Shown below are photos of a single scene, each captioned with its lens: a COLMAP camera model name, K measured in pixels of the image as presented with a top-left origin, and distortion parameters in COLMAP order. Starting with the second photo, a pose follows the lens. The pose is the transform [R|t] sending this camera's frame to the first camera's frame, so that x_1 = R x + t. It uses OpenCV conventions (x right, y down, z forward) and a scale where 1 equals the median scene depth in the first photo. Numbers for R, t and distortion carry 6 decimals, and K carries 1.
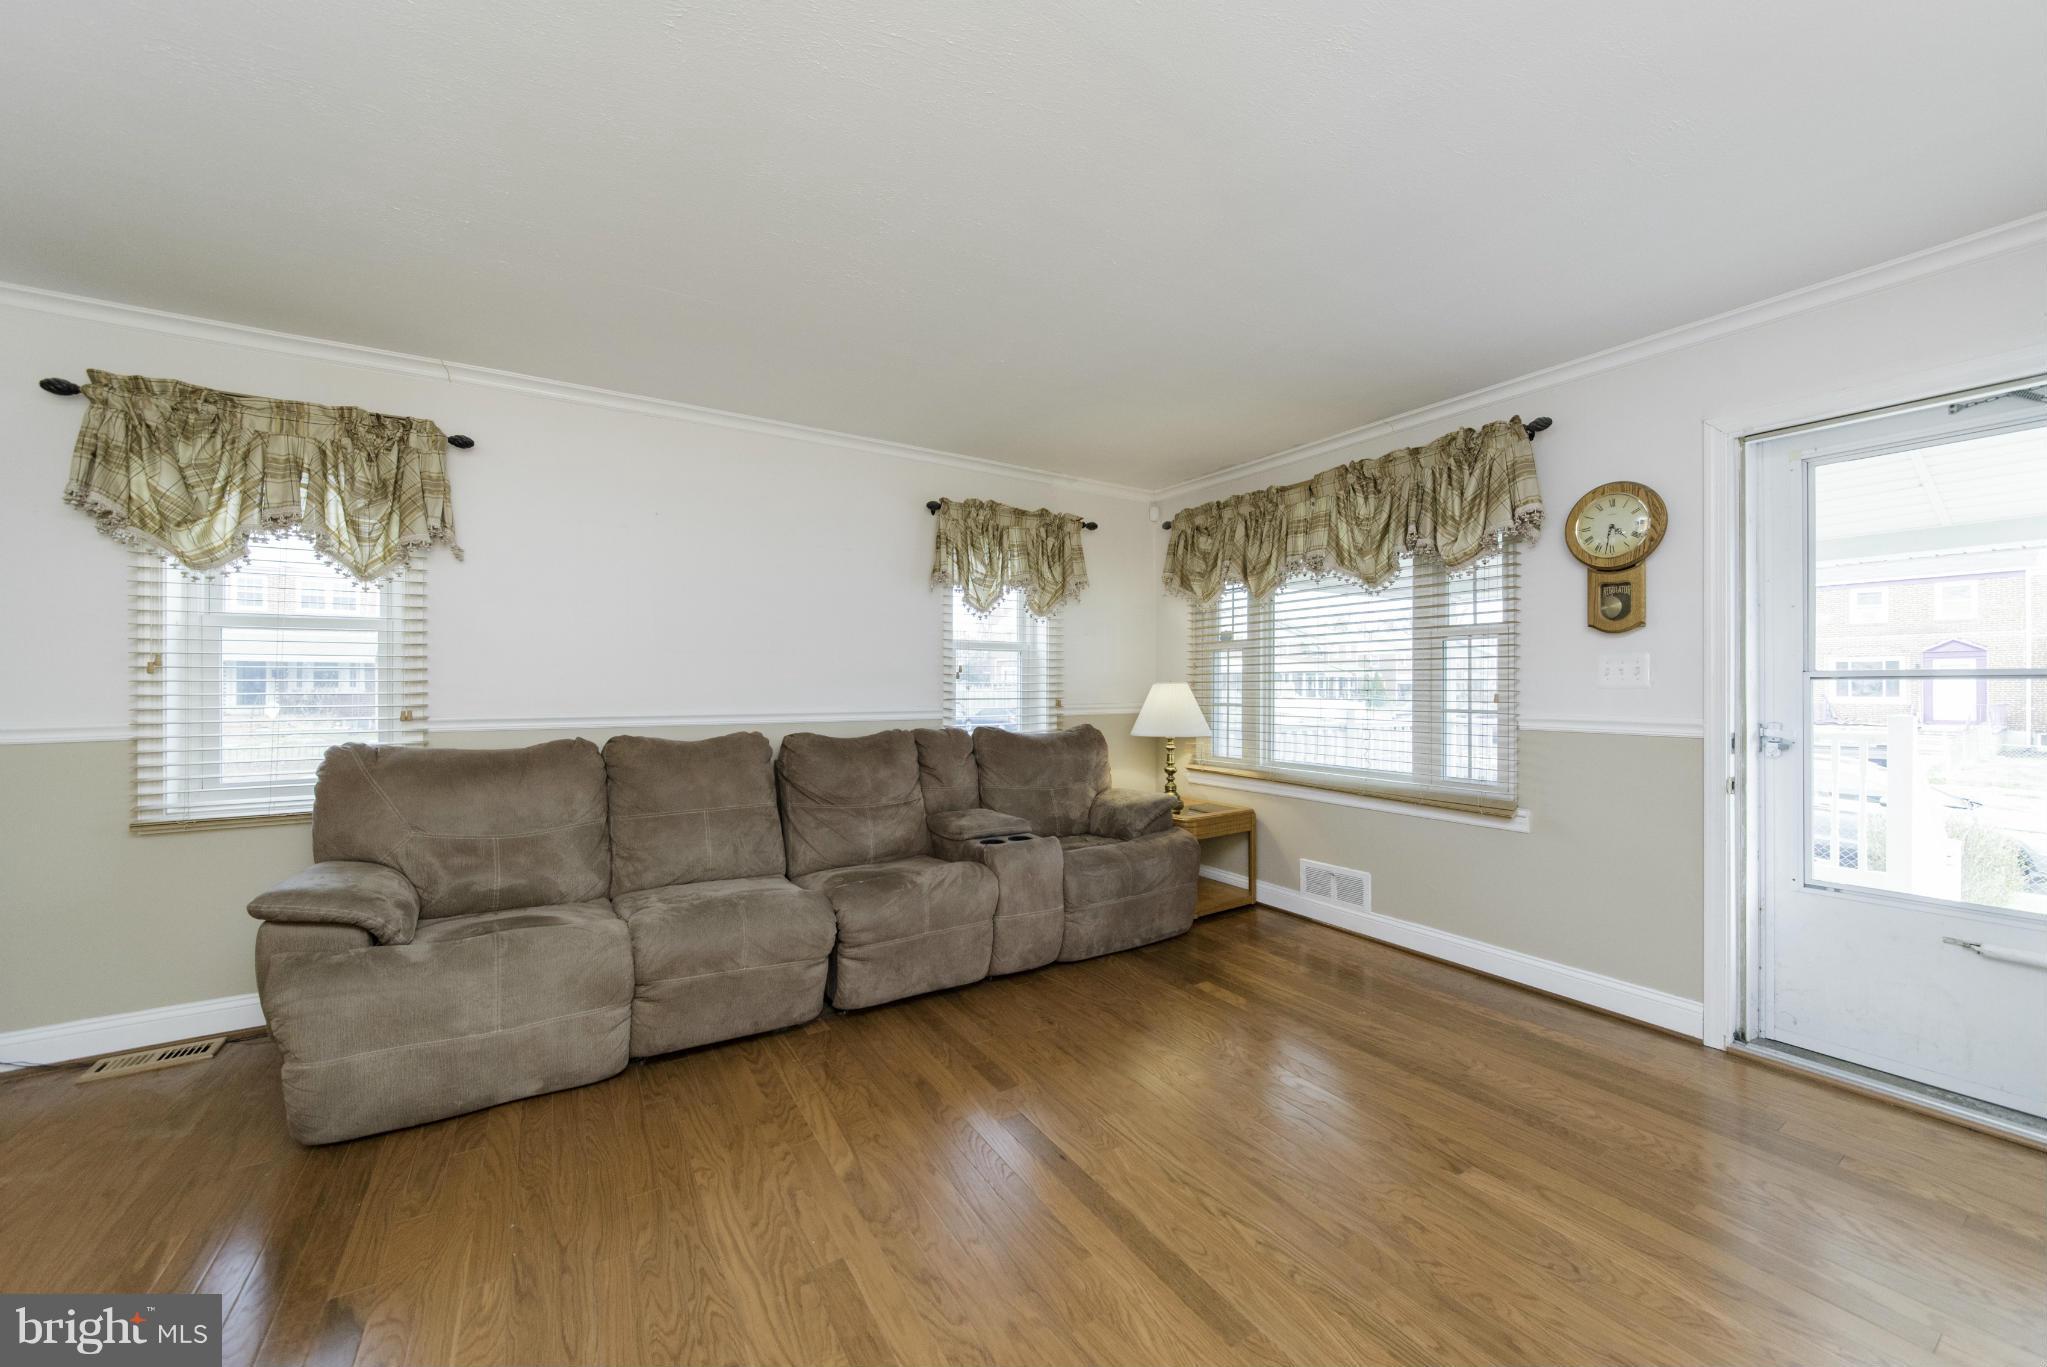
lens RADIAL K [[768.6, 0, 981.5], [0, 768.6, 684.7], [0, 0, 1]] dist [-0.006506, -0.000164]
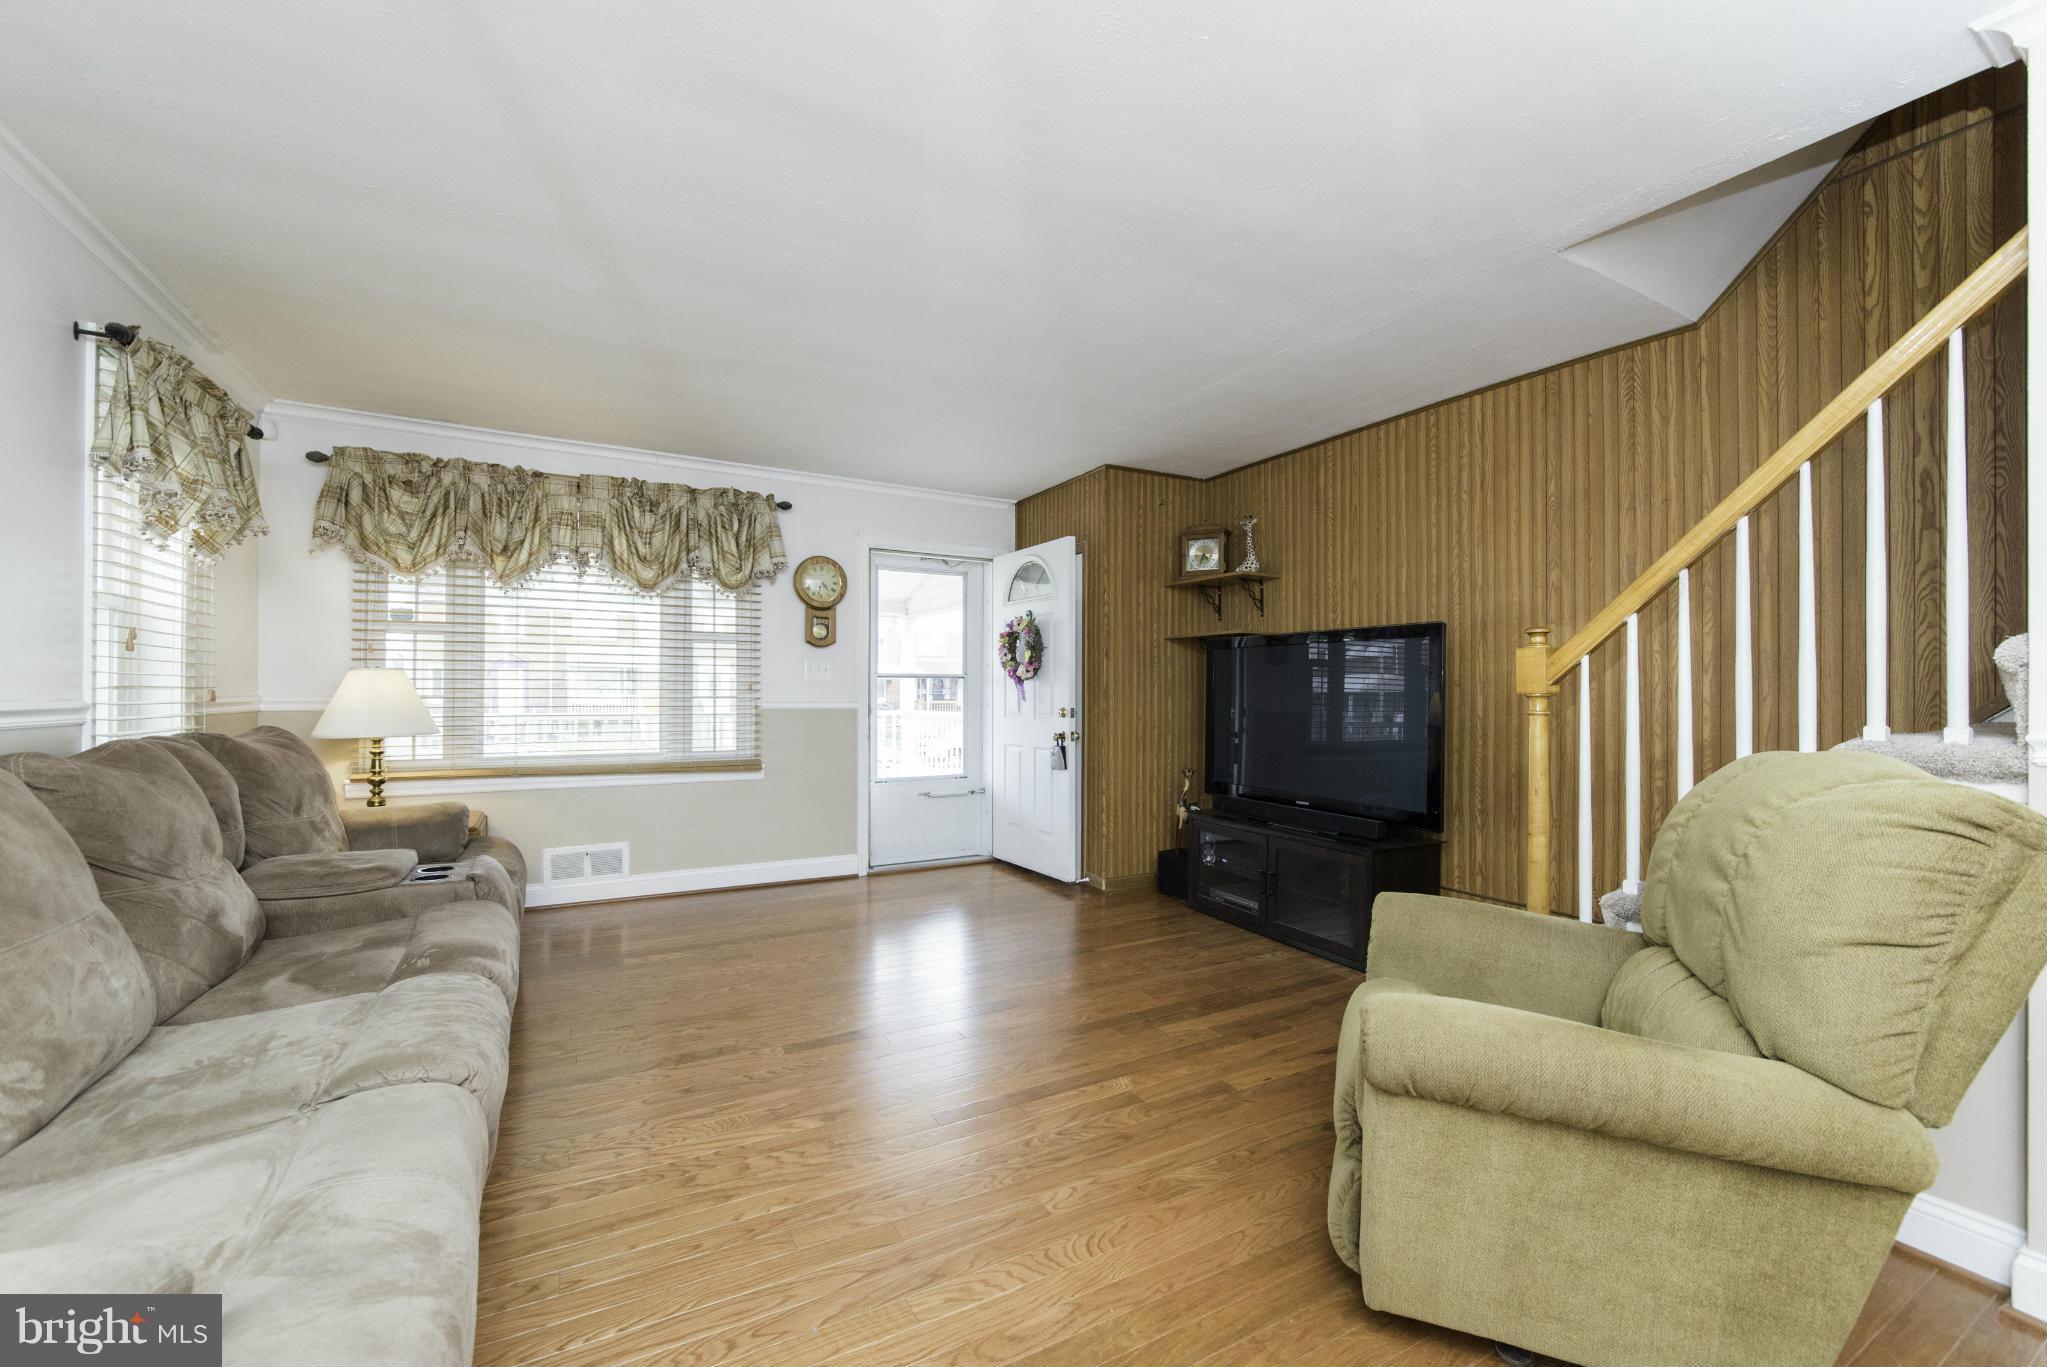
lens RADIAL K [[832.8, 0, 1056.4], [0, 832.8, 691.1], [0, 0, 1]] dist [-0.008414, 0.001216]
pose [[-0.001653, 0.003386, 0.999993, -0.736592], [-0.006123, 0.999975, -0.003397, 0.022889], [-0.999980, -0.006129, -0.001632, 0.375807]]
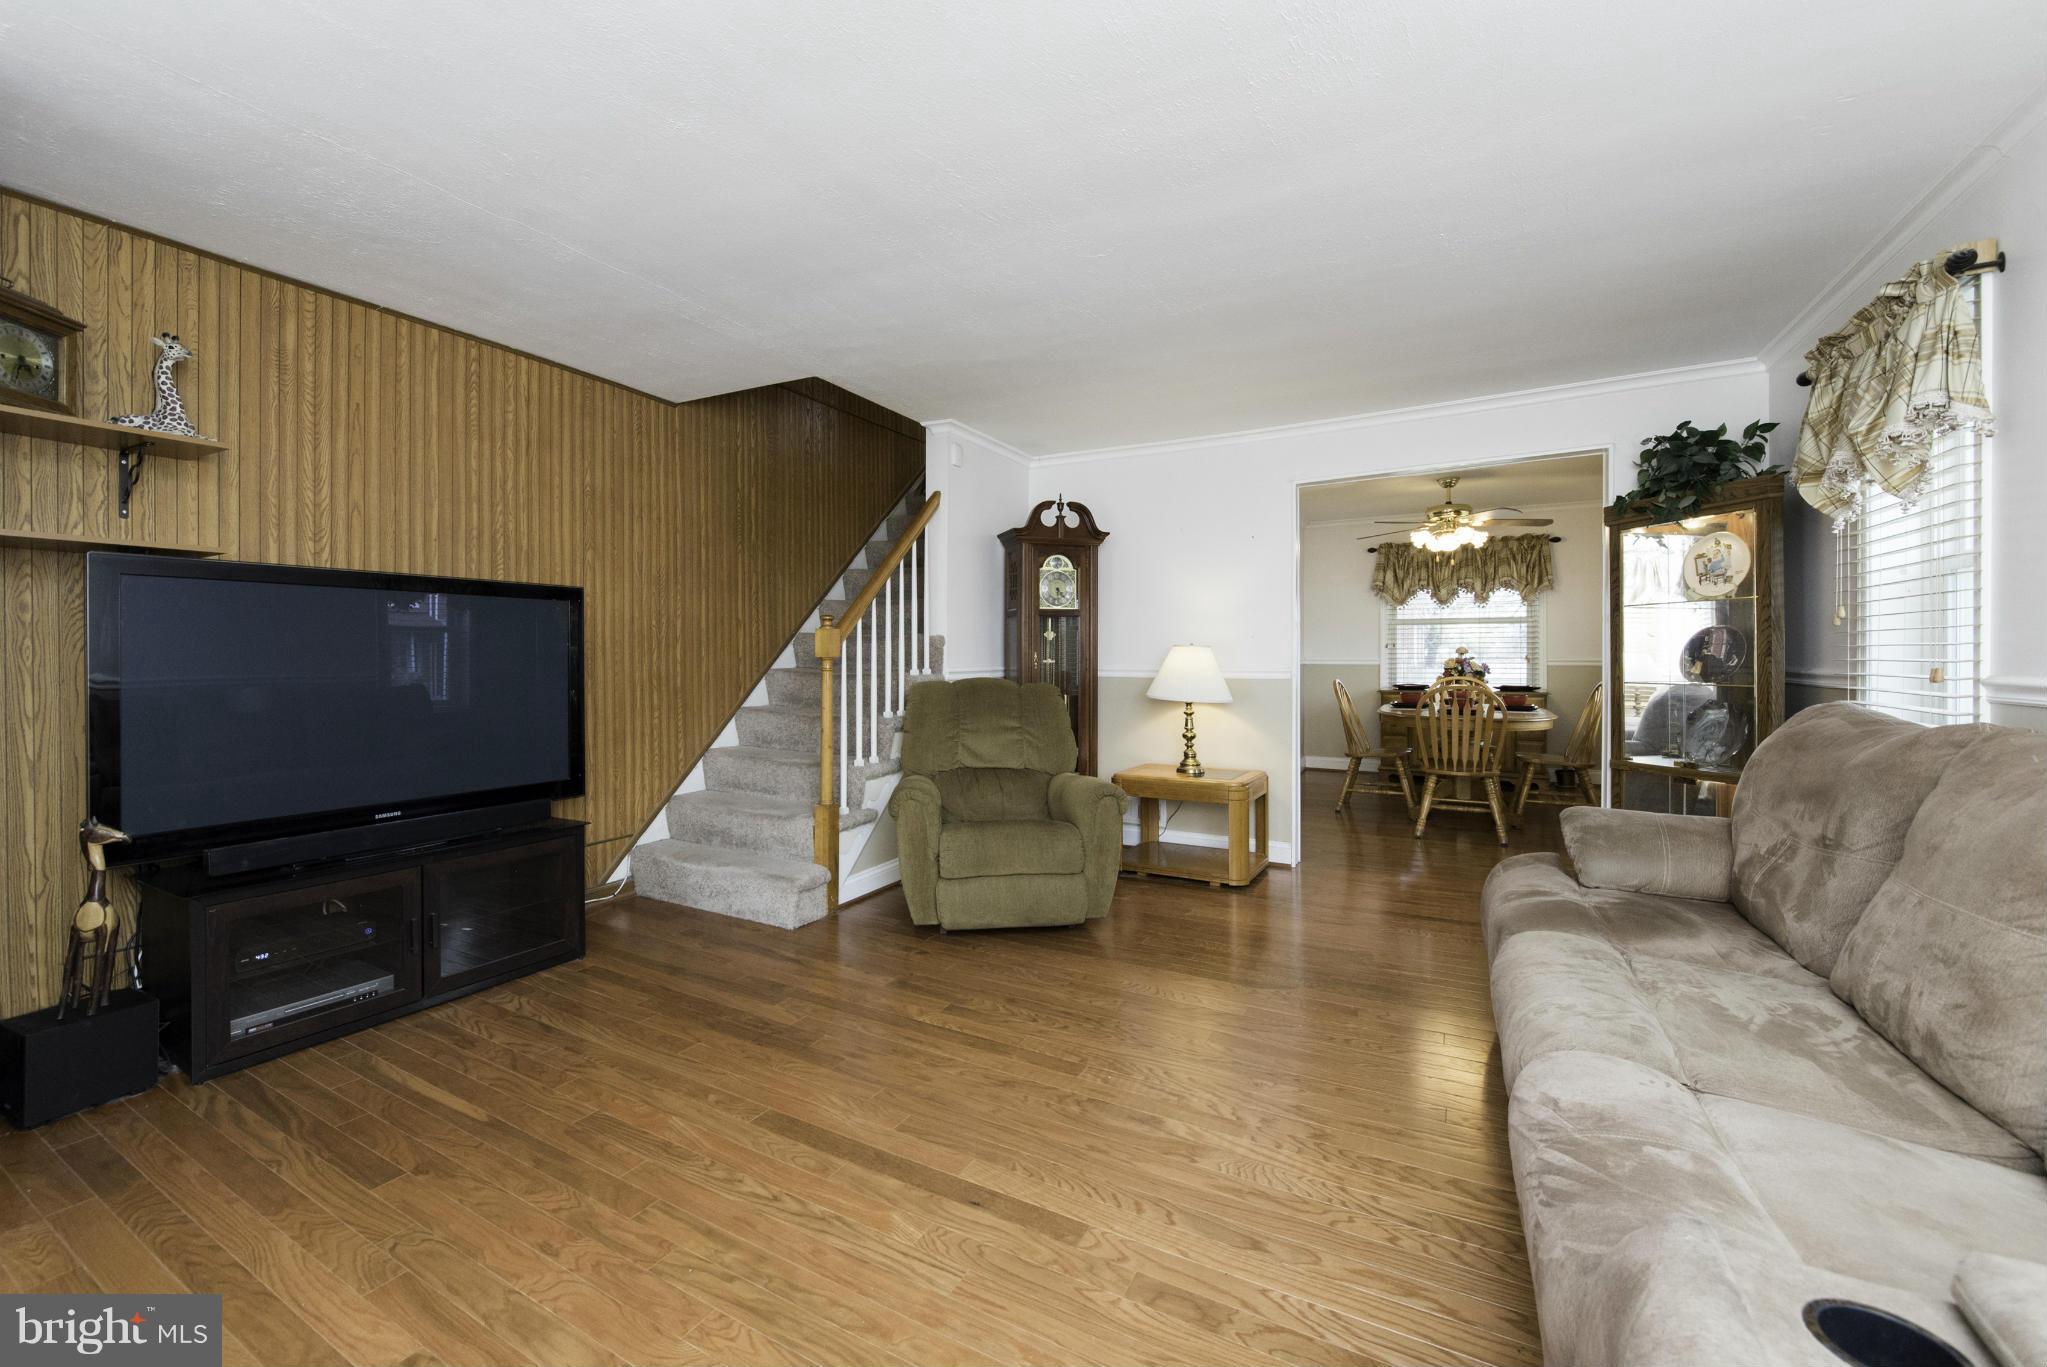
lens RADIAL K [[832.8, 0, 941.6], [0, 832.8, 653.3], [0, 0, 1]] dist [-0.008414, 0.001216]
pose [[-0.882538, 0.001224, -0.470240, 0.315107], [0.000714, 0.999999, 0.001263, 0.013348], [0.470241, 0.000779, -0.882538, 1.000146]]
